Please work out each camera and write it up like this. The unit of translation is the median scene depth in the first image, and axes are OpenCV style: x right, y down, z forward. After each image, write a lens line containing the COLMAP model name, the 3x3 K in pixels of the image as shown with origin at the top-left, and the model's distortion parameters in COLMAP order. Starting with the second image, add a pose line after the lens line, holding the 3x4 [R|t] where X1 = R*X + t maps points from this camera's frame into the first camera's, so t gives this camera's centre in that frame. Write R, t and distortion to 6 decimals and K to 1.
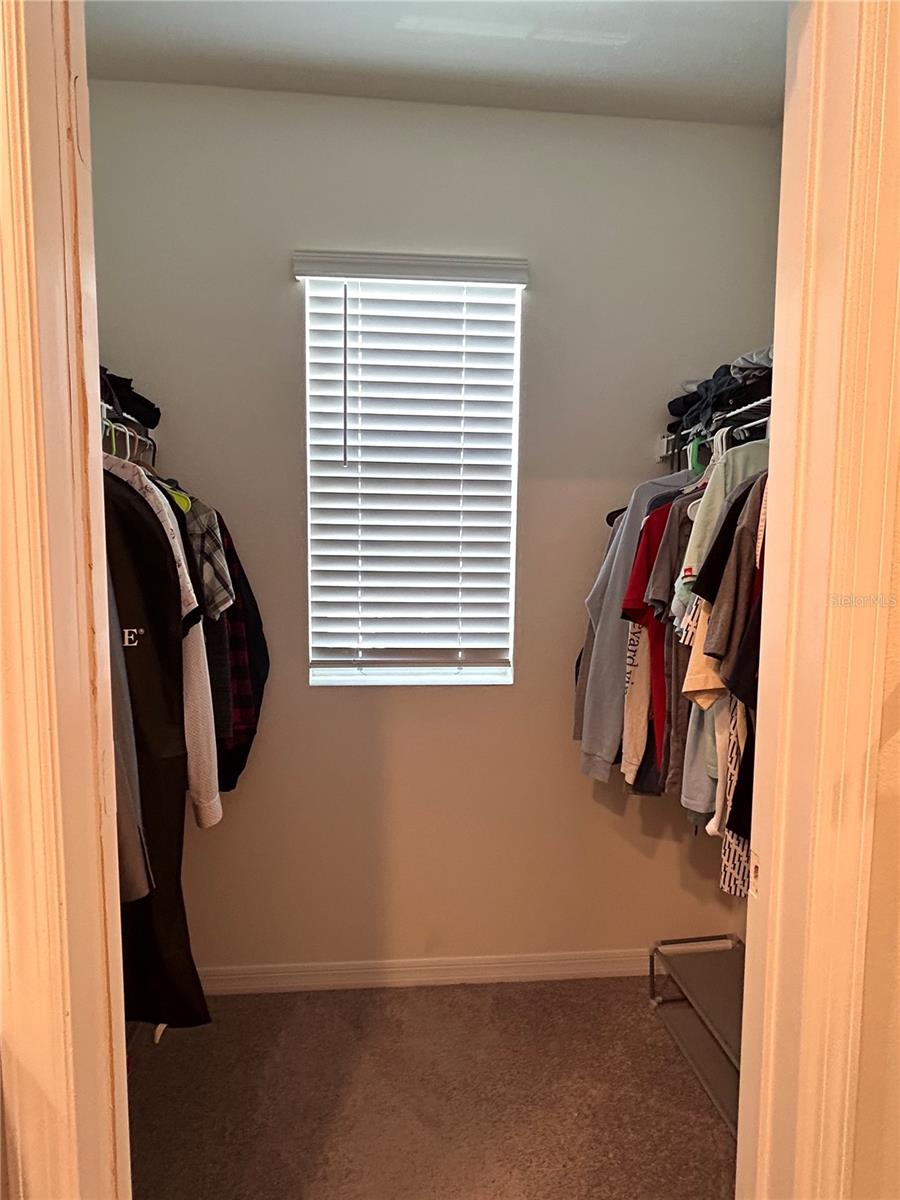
lens RADIAL K [[633.6, 0, 447.8], [0, 633.6, 602.7], [0, 0, 1]] dist [-0.001415, -0.000443]
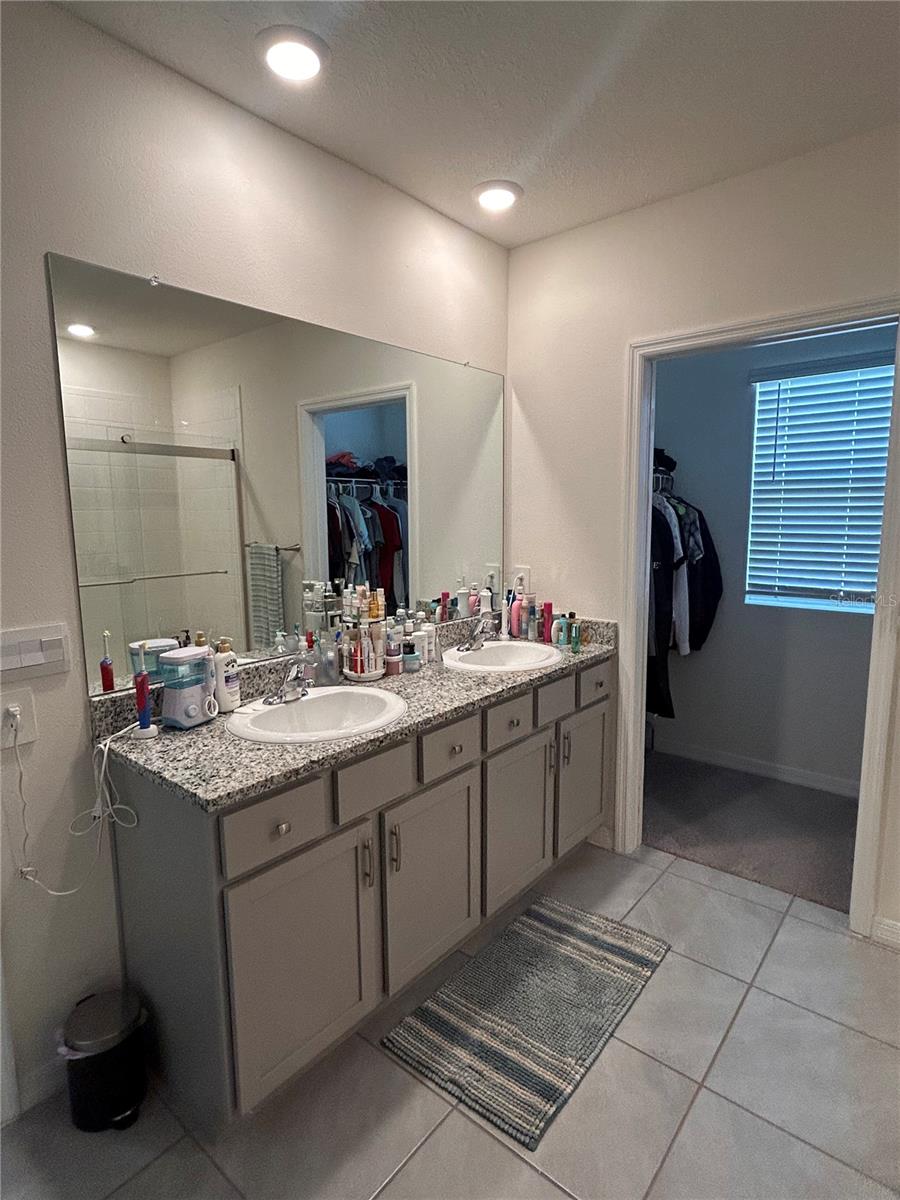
lens RADIAL K [[633.6, 0, 459.1], [0, 633.6, 605.2], [0, 0, 1]] dist [-0.001415, -0.000443]
pose [[0.718937, 0.086011, -0.689733, 0.490861], [-0.045053, 0.995994, 0.077242, 0.032013], [0.693614, -0.024457, 0.719932, -0.968053]]
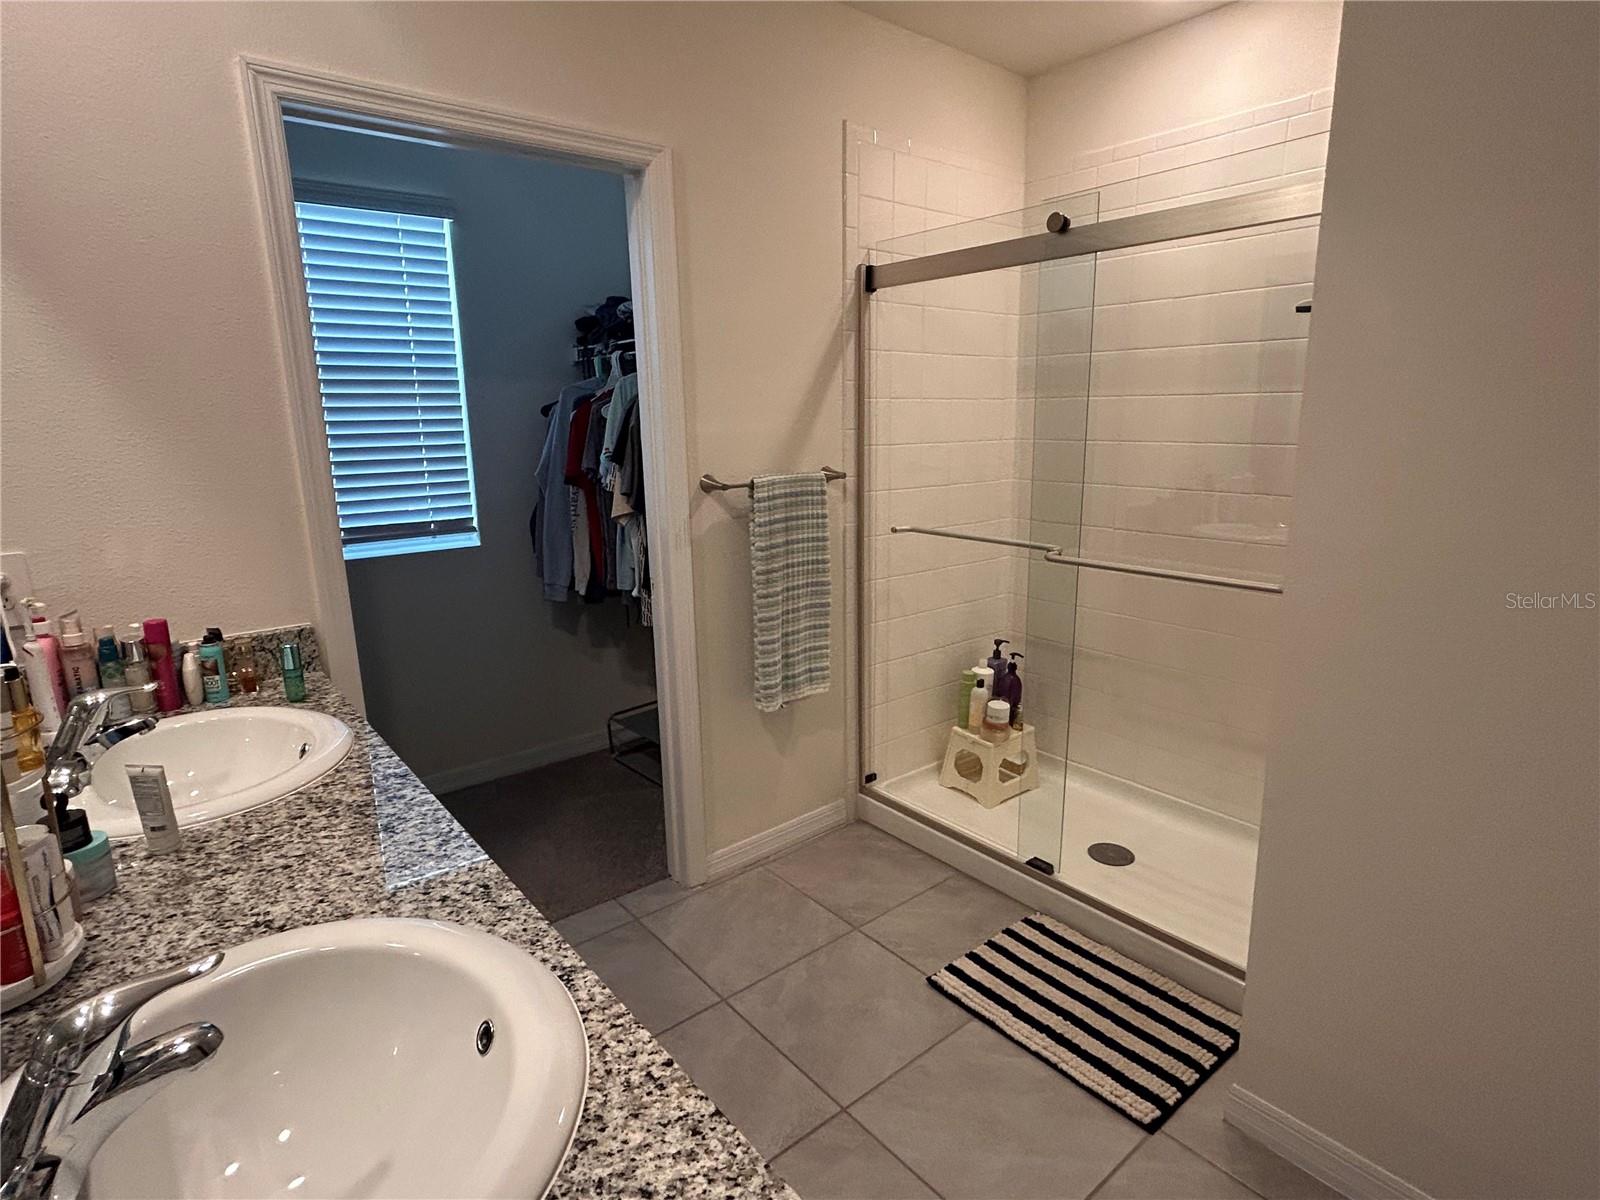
lens RADIAL K [[844.9, 0, 798.3], [0, 844.9, 599.8], [0, 0, 1]] dist [-0.001415, -0.000443]
pose [[0.823683, -0.146697, 0.547746, -0.343708], [0.073569, 0.985439, 0.153290, 0.026157], [-0.562257, -0.085965, 0.822482, -0.820853]]
